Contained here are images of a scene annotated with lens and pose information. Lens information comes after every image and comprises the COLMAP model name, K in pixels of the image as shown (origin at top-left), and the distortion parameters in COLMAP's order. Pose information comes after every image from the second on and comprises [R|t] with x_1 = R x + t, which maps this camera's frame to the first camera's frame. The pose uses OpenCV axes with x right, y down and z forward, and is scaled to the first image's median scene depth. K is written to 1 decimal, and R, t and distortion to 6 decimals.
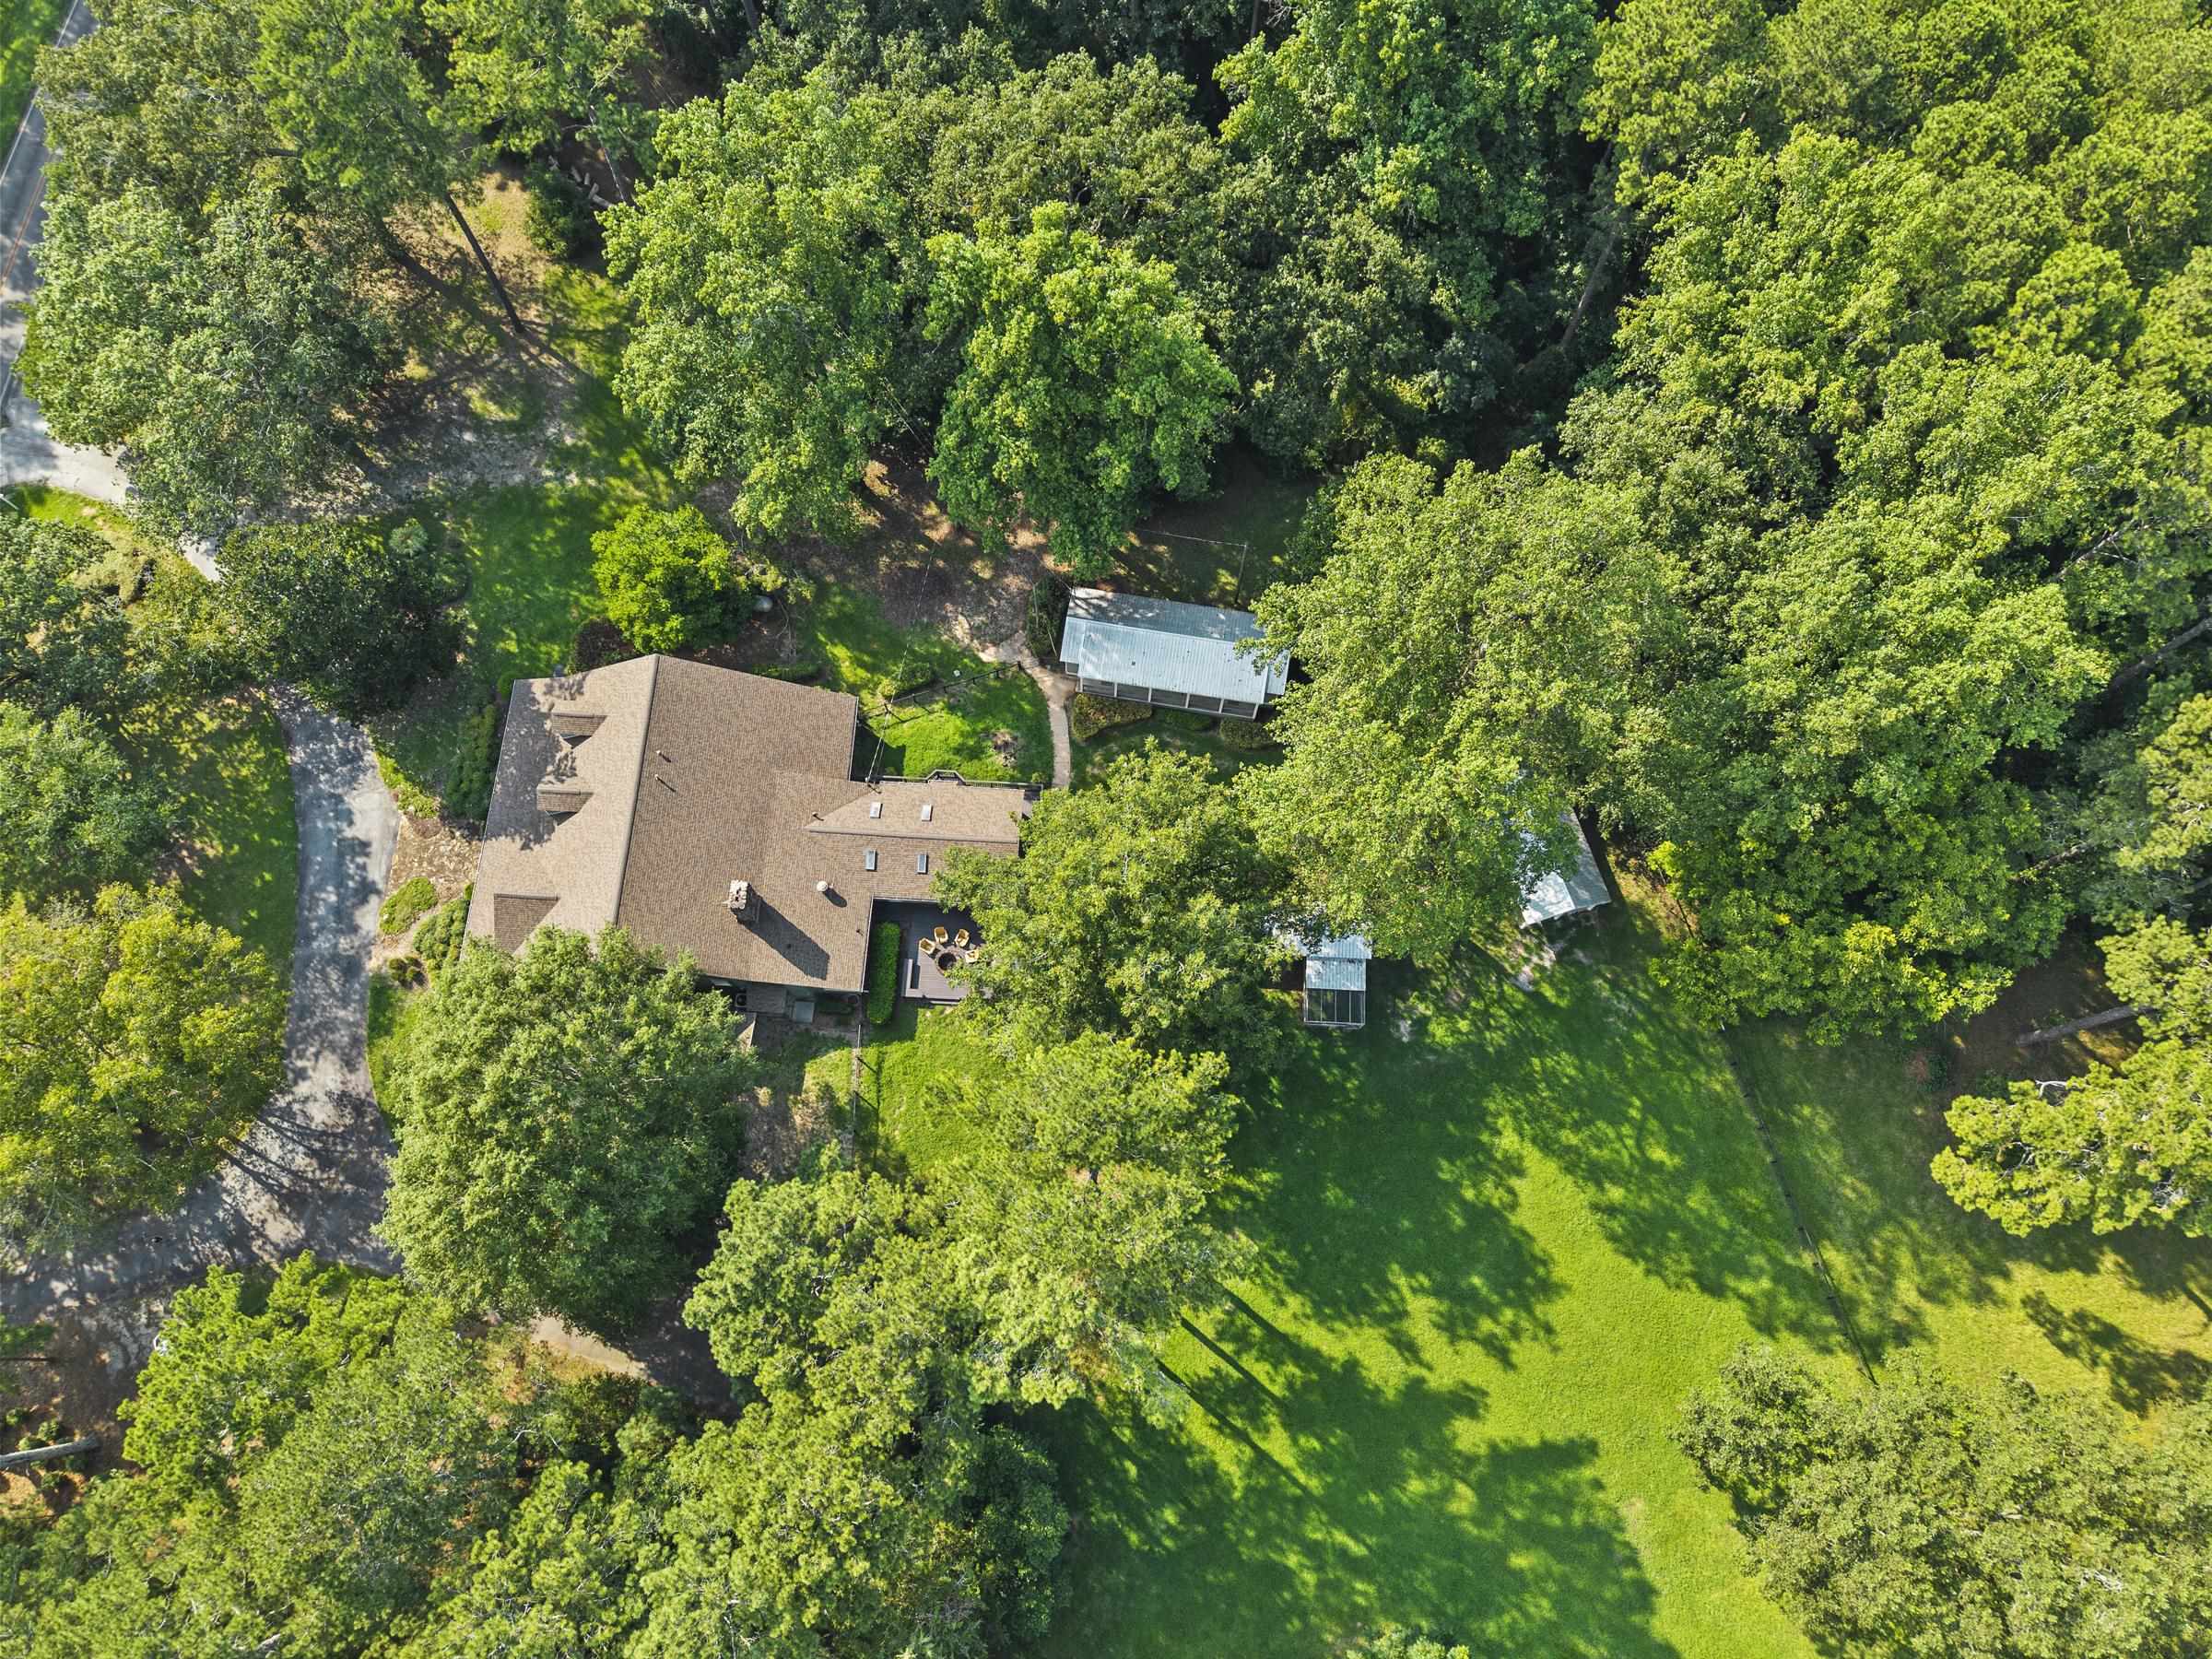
lens RADIAL K [[1510.1, 0, 1095.0], [0, 1510.1, 819.7], [0, 0, 1]] dist [-0.023730, 0.006970]
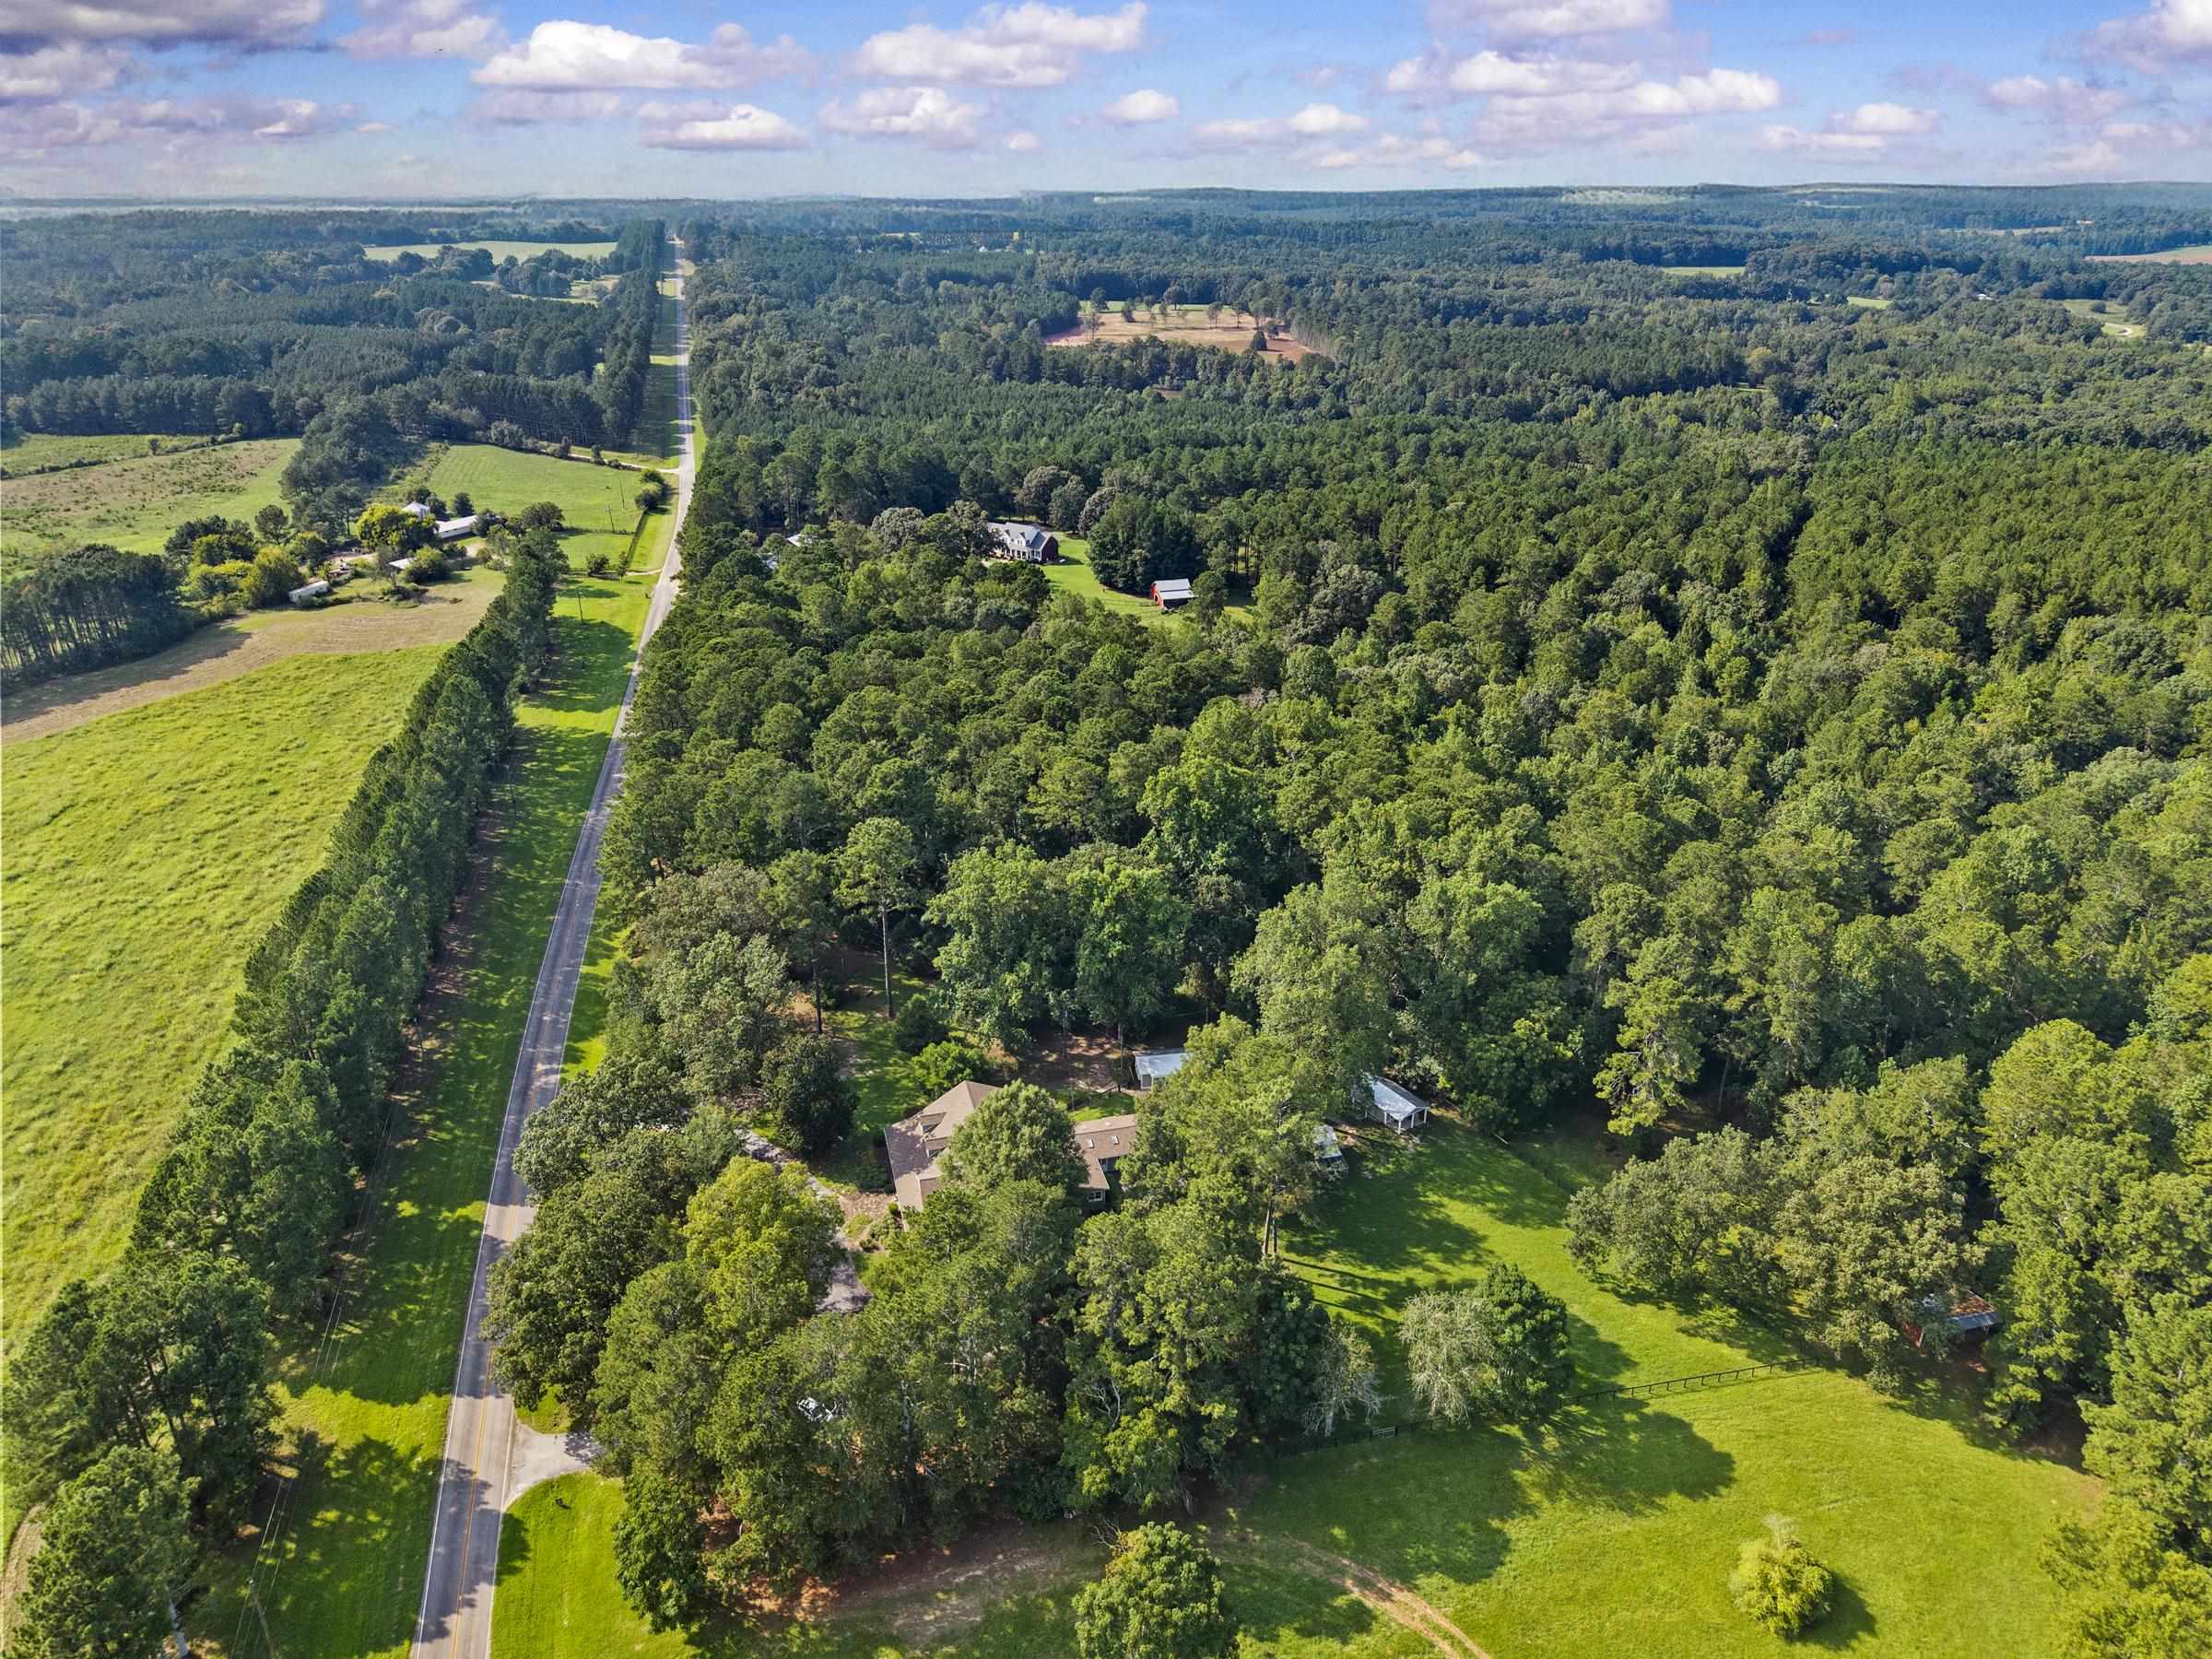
lens RADIAL K [[1510.1, 0, 1095.0], [0, 1510.1, 819.7], [0, 0, 1]] dist [-0.023730, 0.006970]
pose [[0.953430, -0.125989, 0.274040, -0.651519], [0.287053, 0.657930, -0.696224, 1.166143], [-0.092583, 0.742465, 0.663456, -0.671361]]
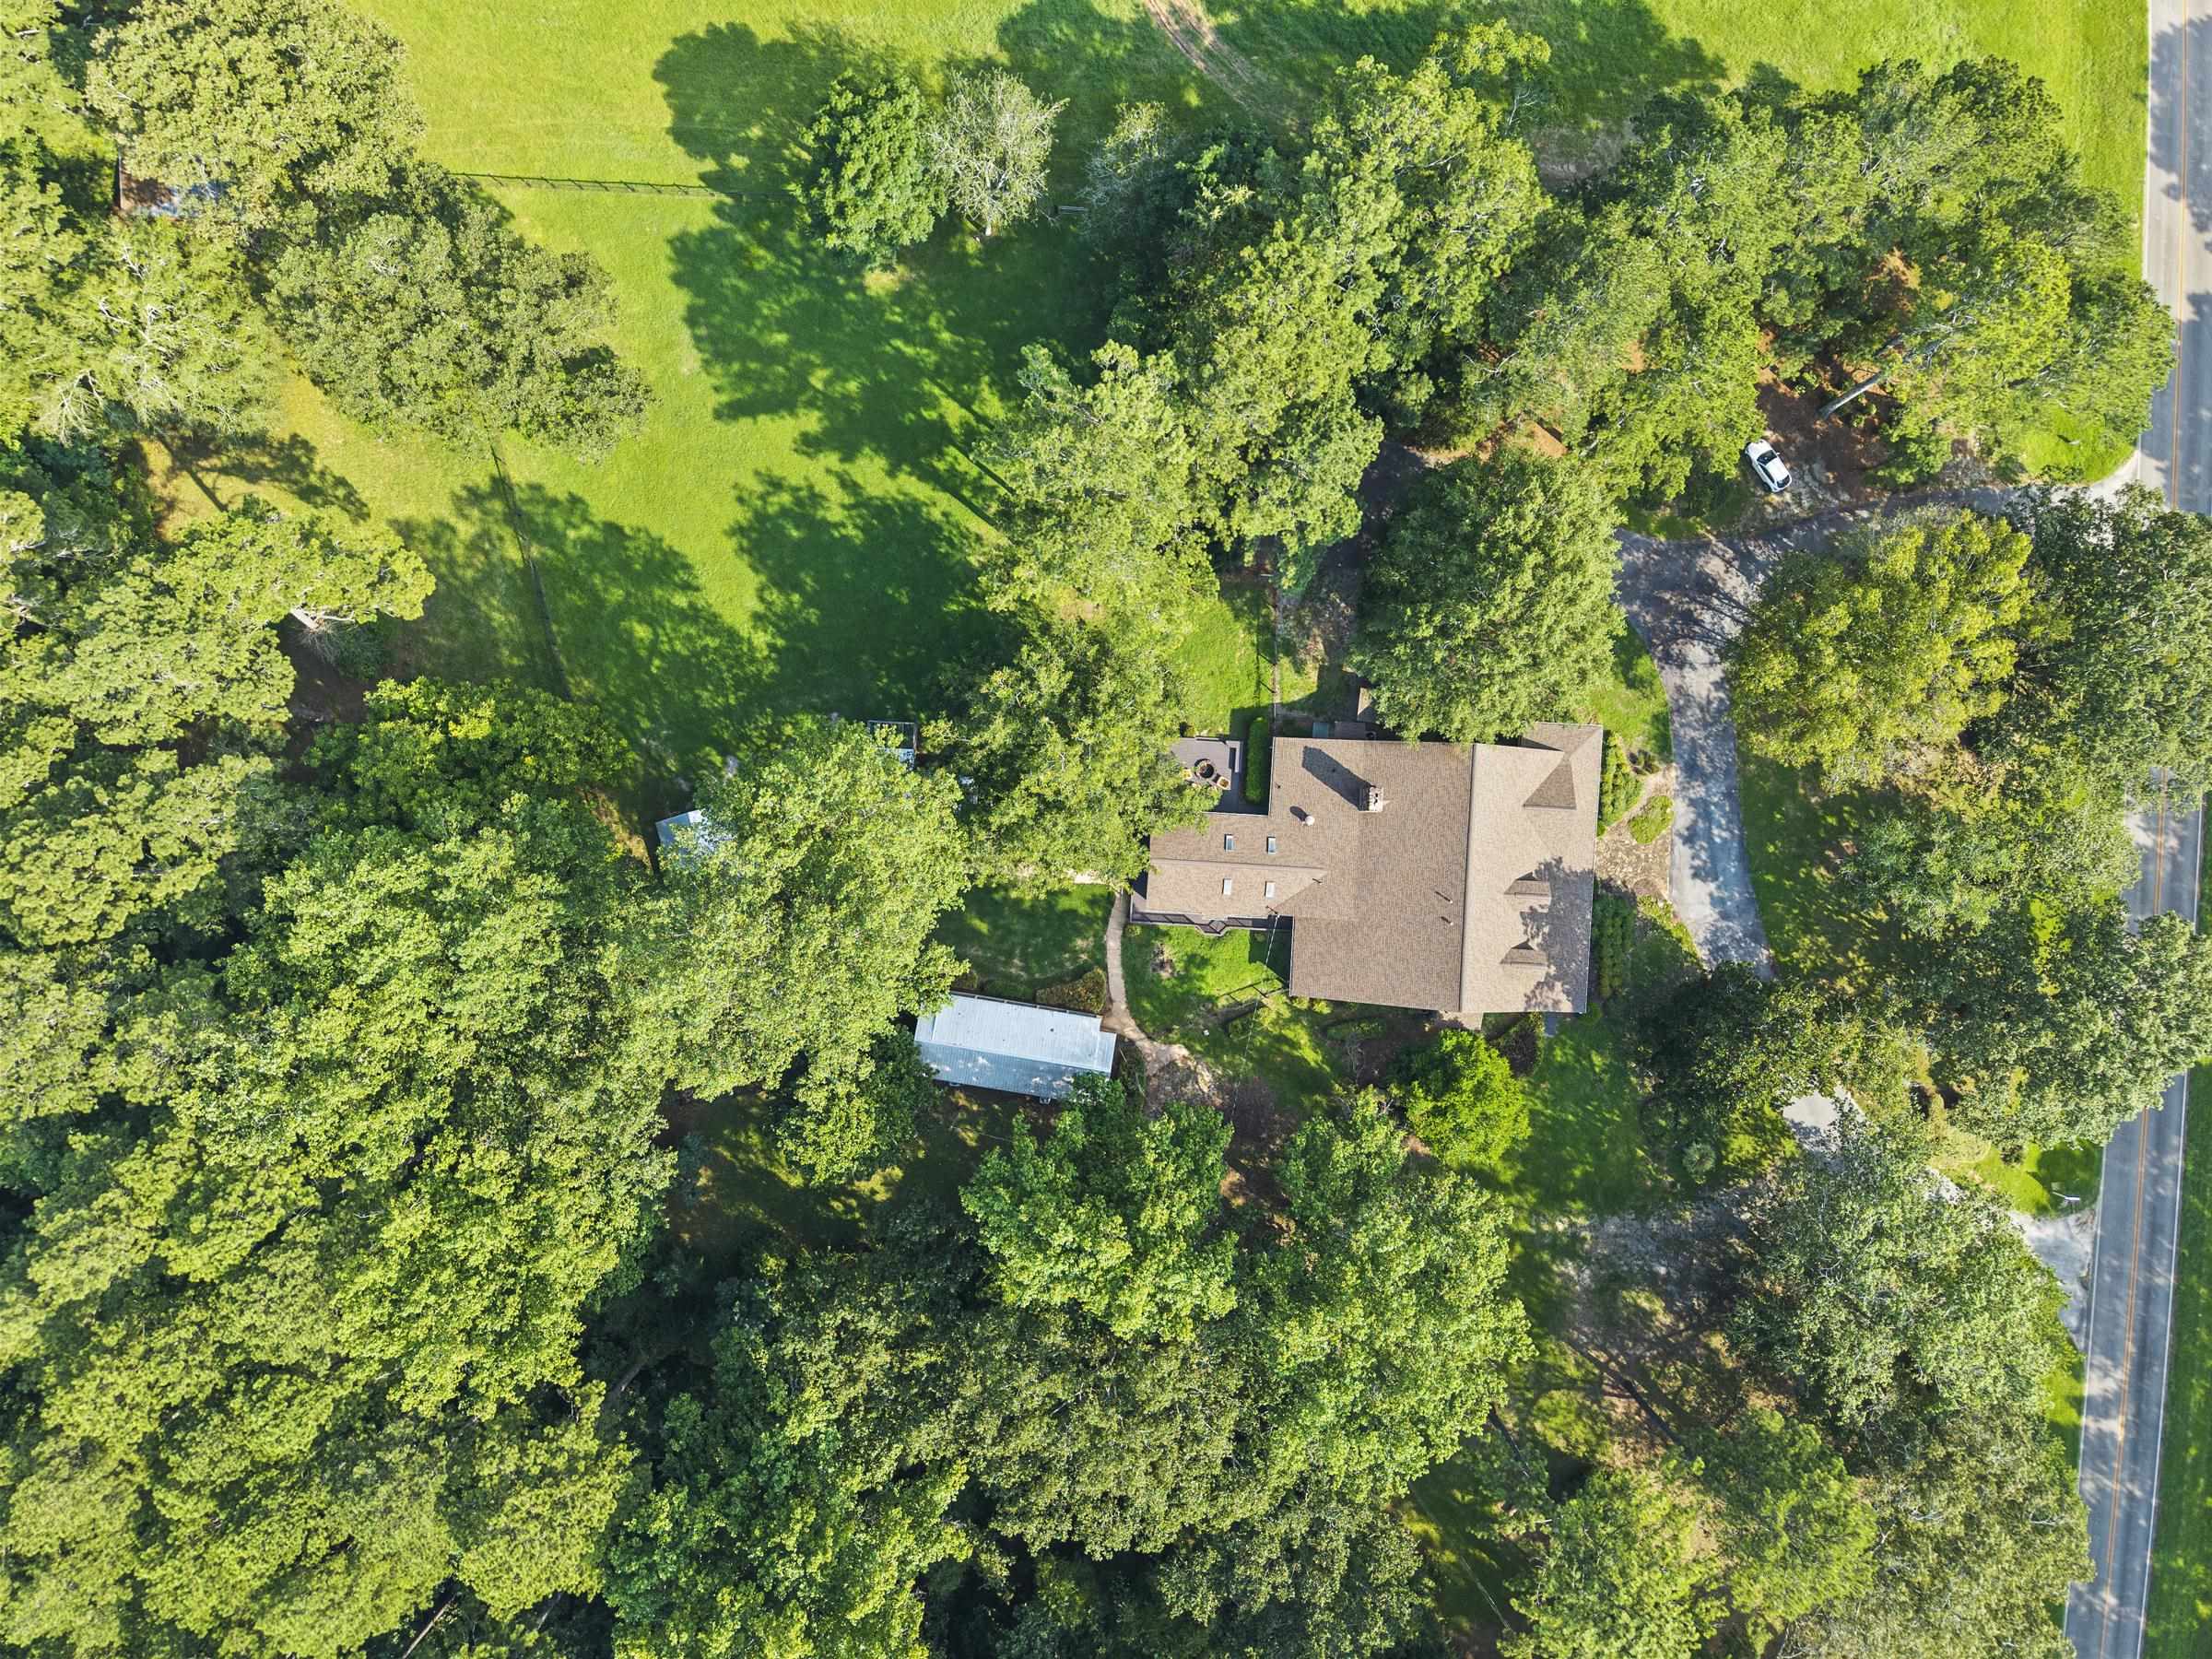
lens RADIAL K [[1510.1, 0, 1095.0], [0, 1510.1, 819.7], [0, 0, 1]] dist [-0.023730, 0.006970]
pose [[-0.999965, -0.003541, -0.007515, 0.002658], [0.000845, -0.943241, 0.332108, -0.360643], [-0.008265, 0.332090, 0.943212, -0.151231]]
